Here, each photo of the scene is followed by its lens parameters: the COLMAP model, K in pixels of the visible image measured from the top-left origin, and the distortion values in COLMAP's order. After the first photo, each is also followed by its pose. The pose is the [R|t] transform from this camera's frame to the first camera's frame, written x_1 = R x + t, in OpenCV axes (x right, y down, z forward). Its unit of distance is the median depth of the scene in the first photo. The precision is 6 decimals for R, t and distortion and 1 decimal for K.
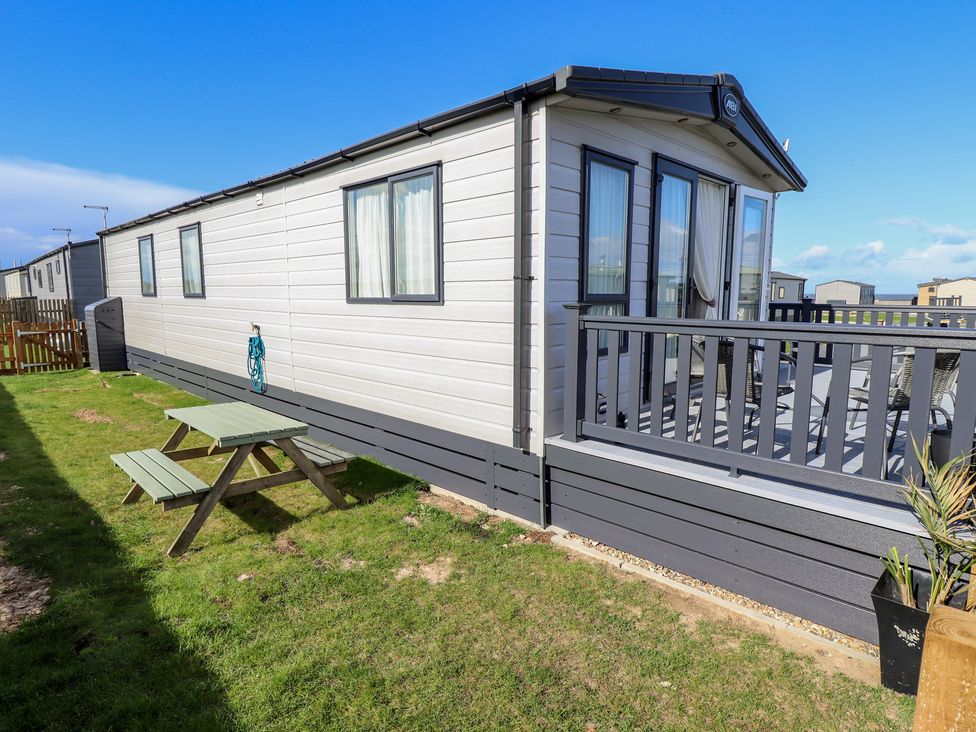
lens RADIAL K [[545.3, 0, 498.0], [0, 545.3, 362.1], [0, 0, 1]] dist [0.003190, -0.018250]
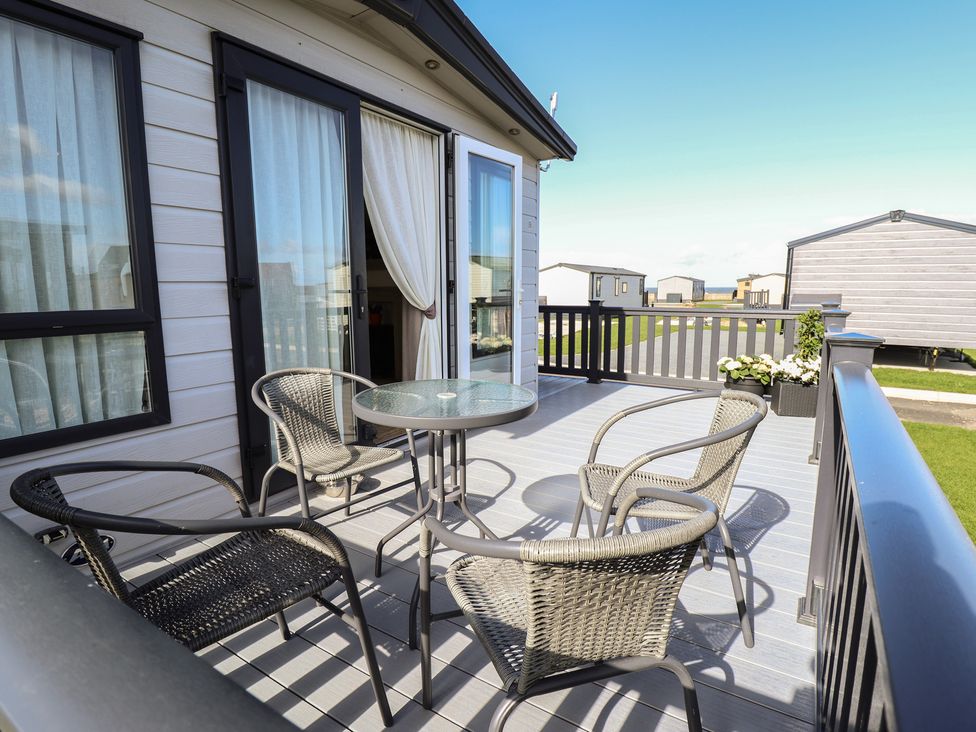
lens RADIAL K [[513.5, 0, 493.4], [0, 513.5, 365.3], [0, 0, 1]] dist [0.003486, -0.015728]
pose [[0.977385, -0.033115, 0.208858, 0.440682], [0.027933, 0.999225, 0.027716, -0.076601], [-0.209614, -0.021256, 0.977553, 0.475231]]
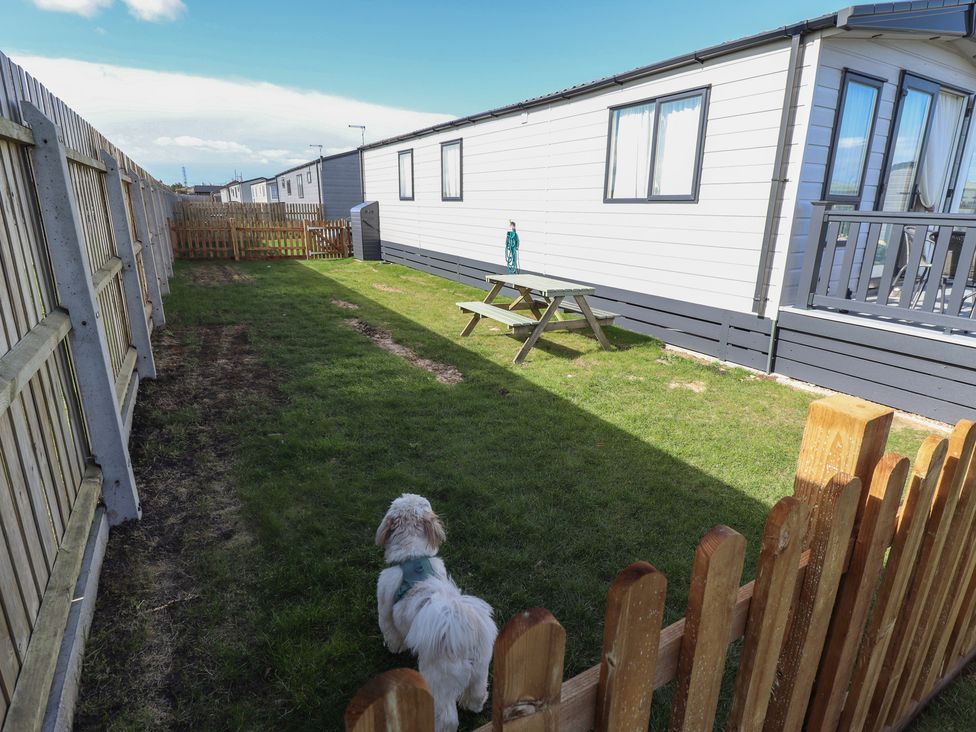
lens RADIAL K [[533.5, 0, 488.0], [0, 533.5, 366.0], [0, 0, 1]] dist [0.006642, -0.017022]
pose [[0.964711, 0.088555, -0.247974, -0.227470], [-0.047974, 0.985100, 0.165156, 0.088249], [0.258904, -0.147431, 0.954585, -0.383951]]
